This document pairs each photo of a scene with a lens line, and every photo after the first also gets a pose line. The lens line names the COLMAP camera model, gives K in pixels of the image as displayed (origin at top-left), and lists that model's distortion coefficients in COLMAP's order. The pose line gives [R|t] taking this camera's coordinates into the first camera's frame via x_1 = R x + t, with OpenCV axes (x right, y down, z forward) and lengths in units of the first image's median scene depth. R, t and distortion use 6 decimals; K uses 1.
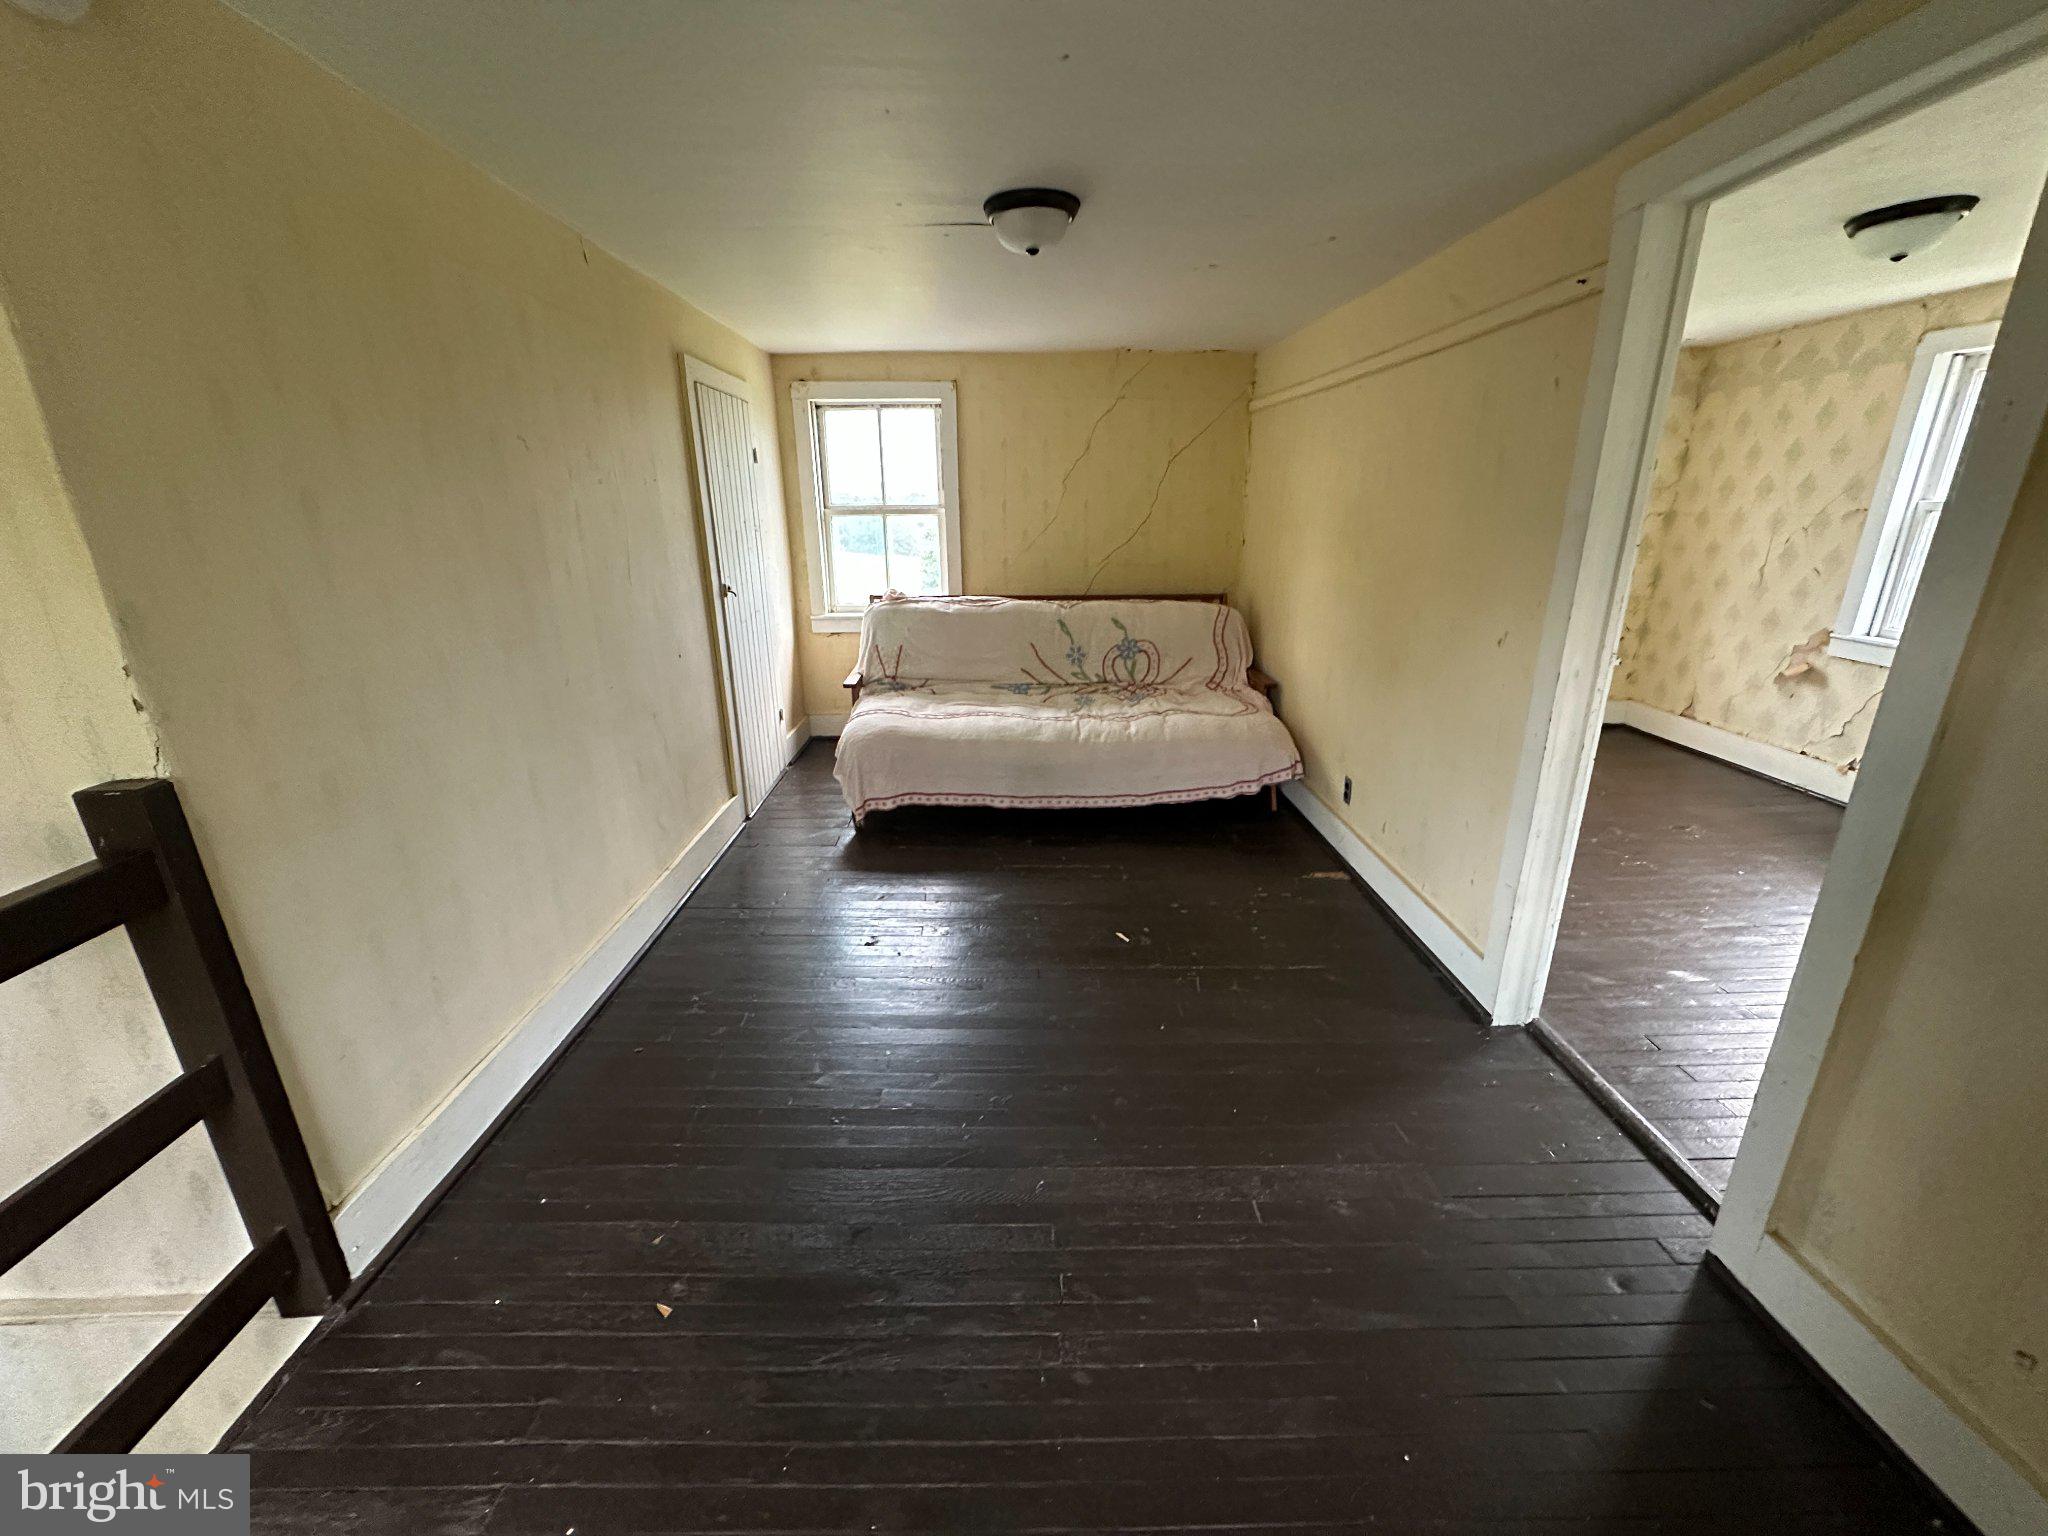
lens RADIAL K [[810.8, 0, 1025.4], [0, 810.8, 764.7], [0, 0, 1]] dist [-0.000753, -0.000088]
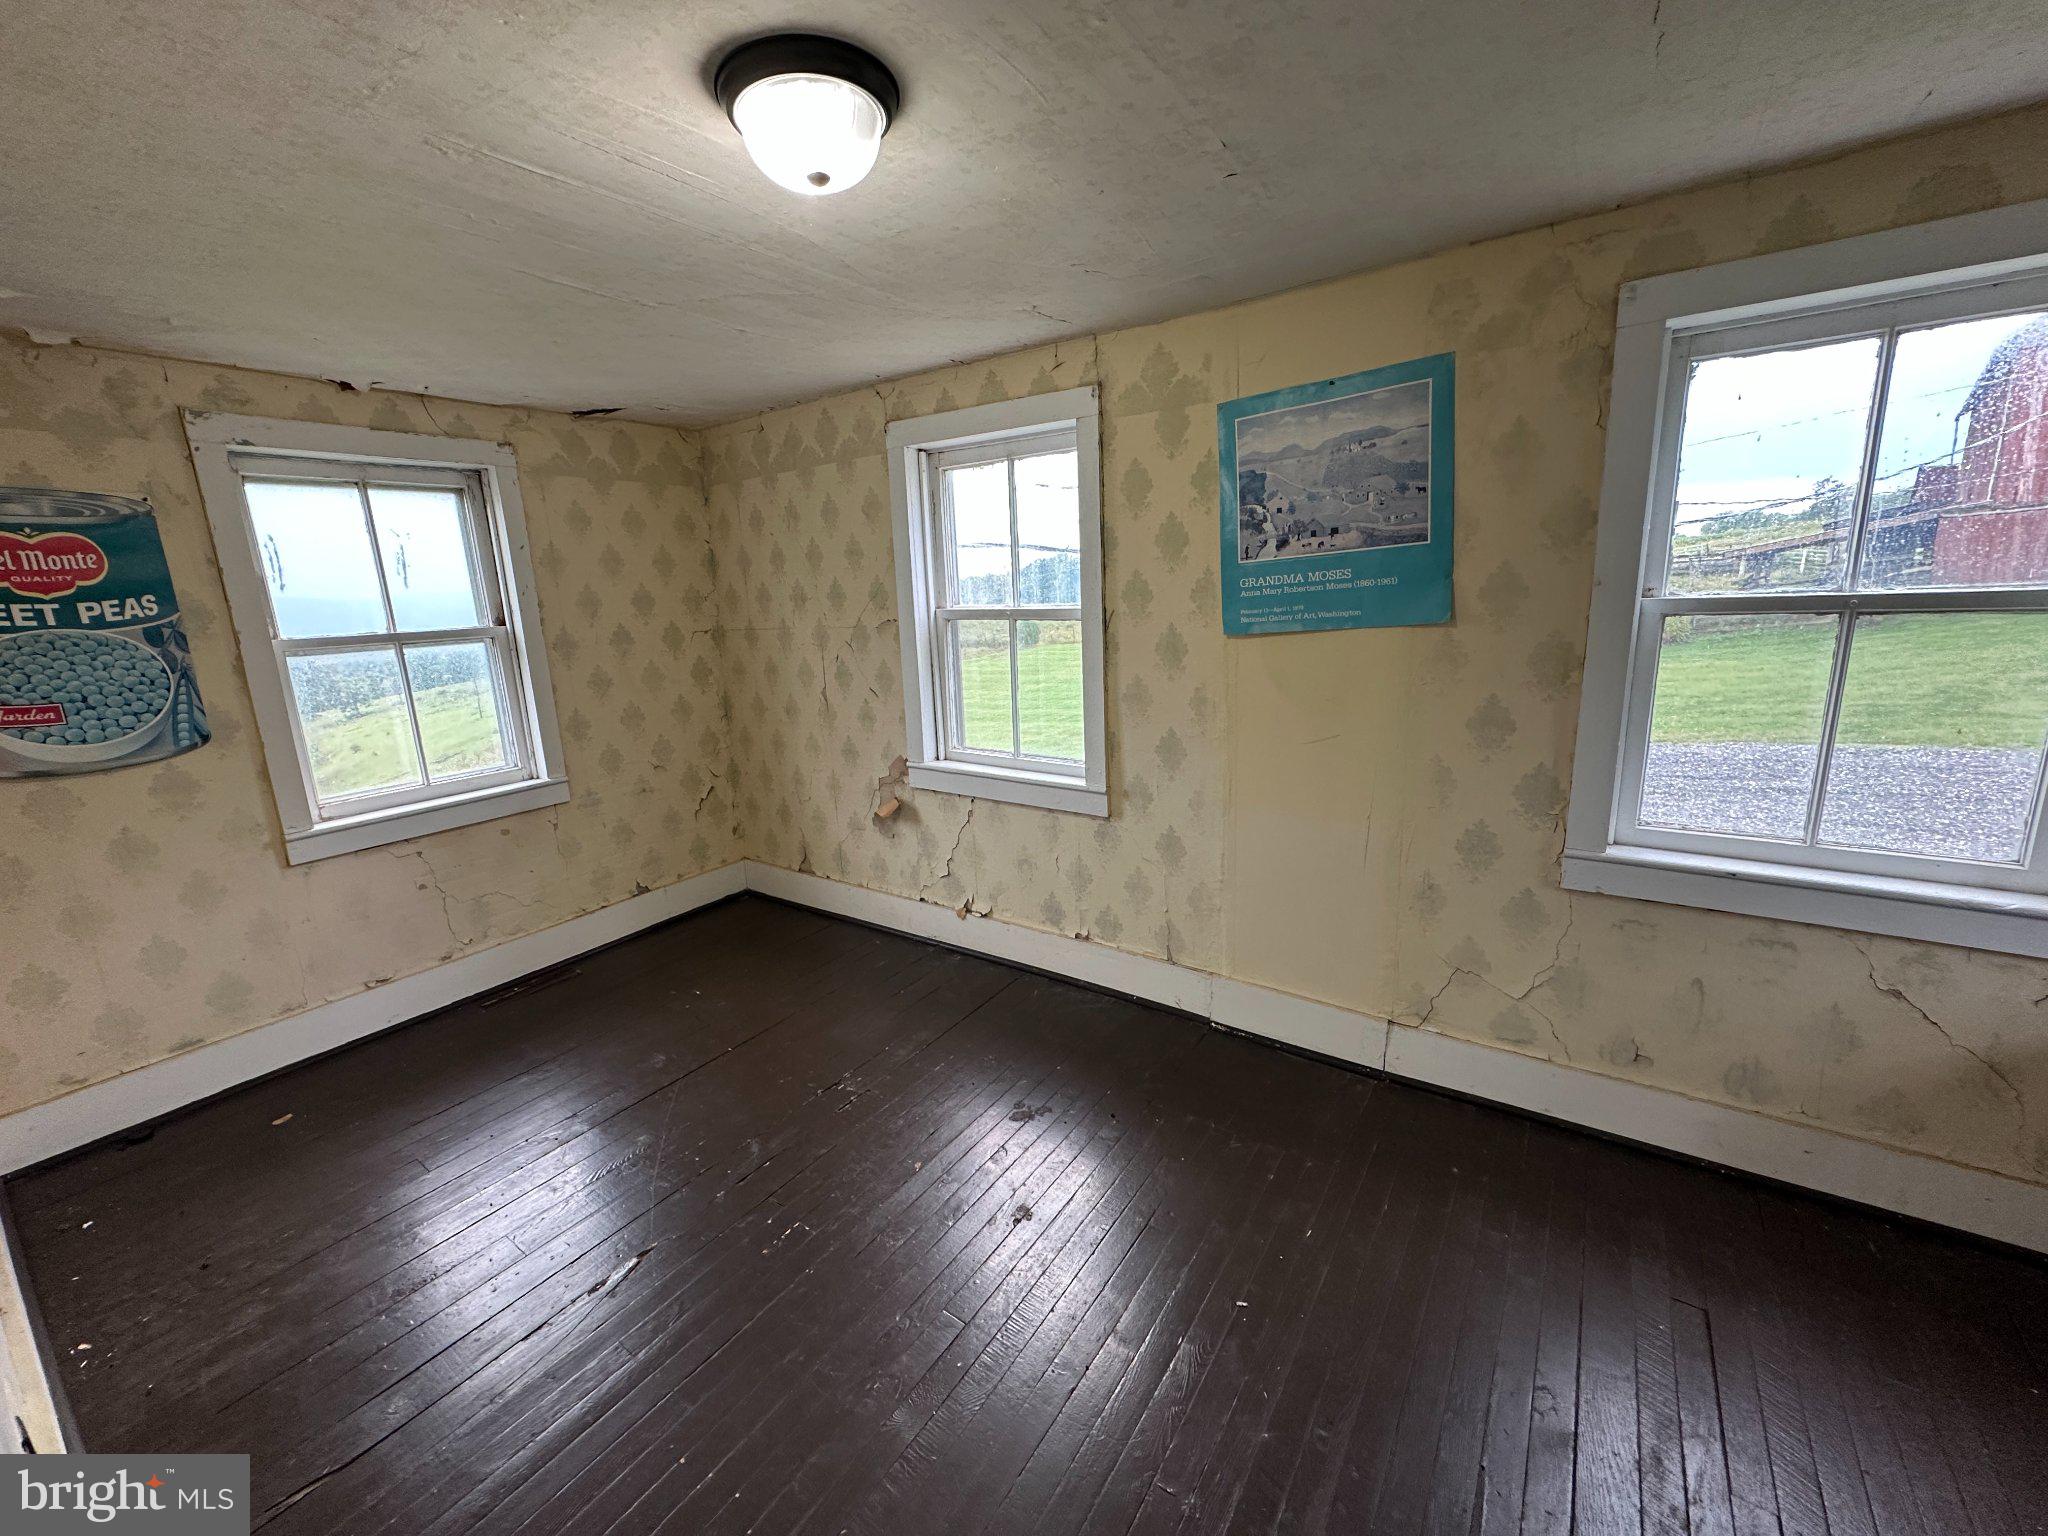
lens RADIAL K [[810.8, 0, 1032.4], [0, 810.8, 781.7], [0, 0, 1]] dist [-0.000753, -0.000088]
pose [[0.575283, -0.189220, 0.795767, 0.363525], [0.277395, 0.960353, 0.027819, -0.119633], [-0.769481, 0.204738, 0.604964, 0.361806]]
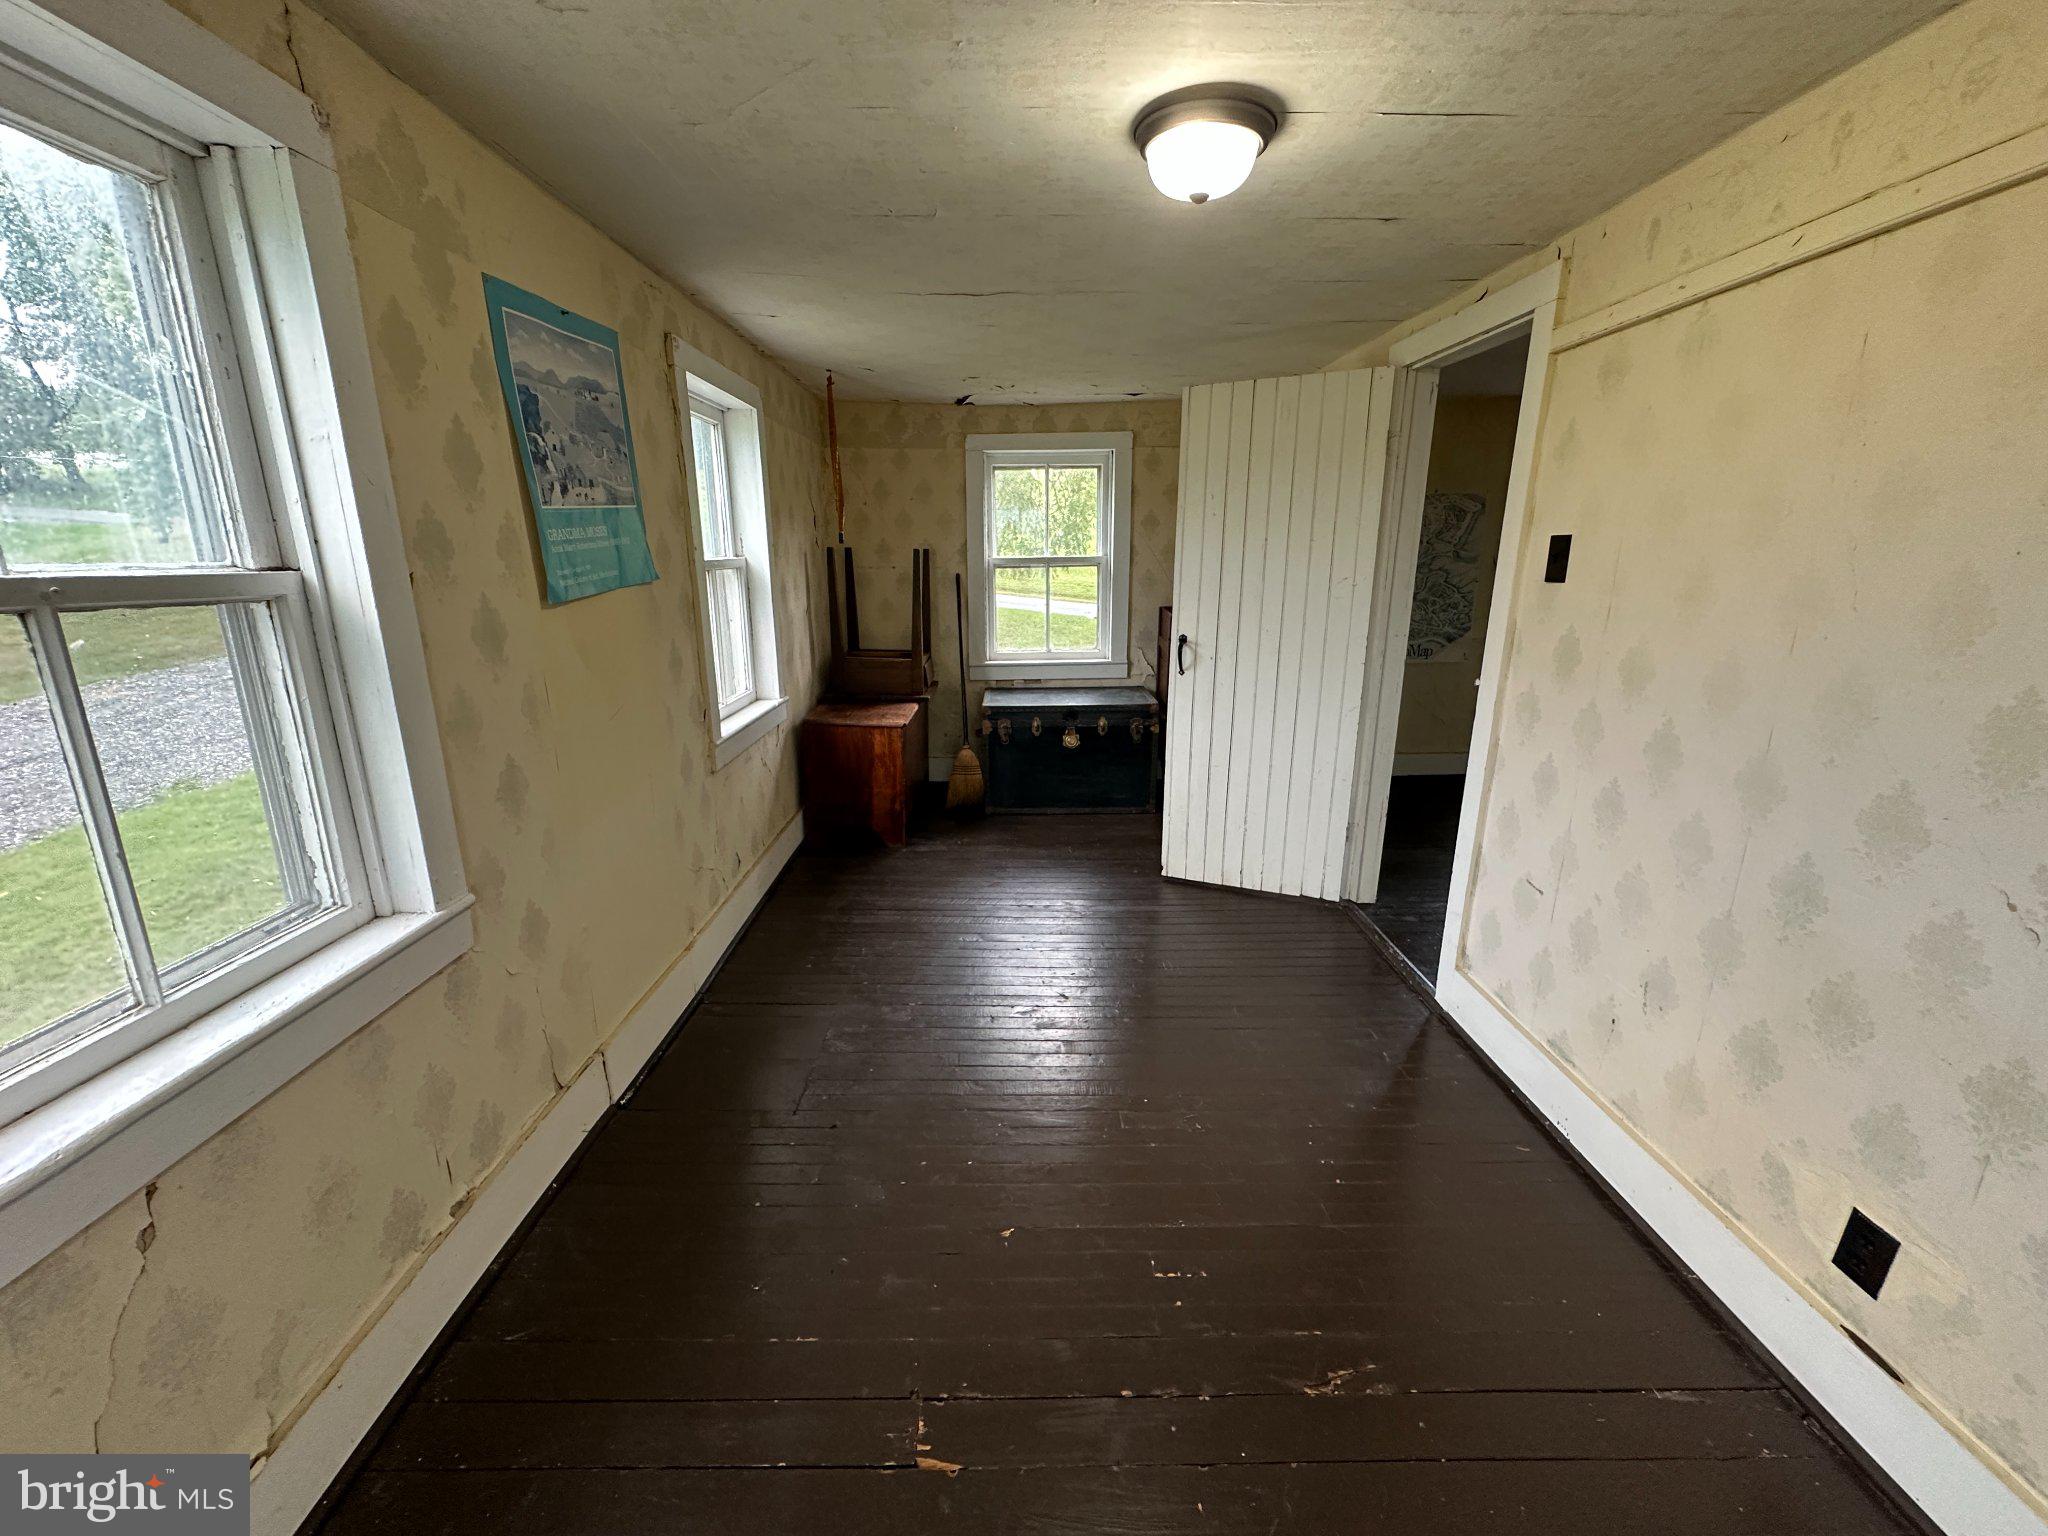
lens RADIAL K [[810.8, 0, 1029.8], [0, 810.8, 750.4], [0, 0, 1]] dist [-0.000753, -0.000088]
pose [[-0.999987, -0.000921, -0.004959, 0.673605], [-0.003410, 0.847854, 0.530219, -0.331288], [0.003716, 0.530229, -0.847846, 0.997405]]
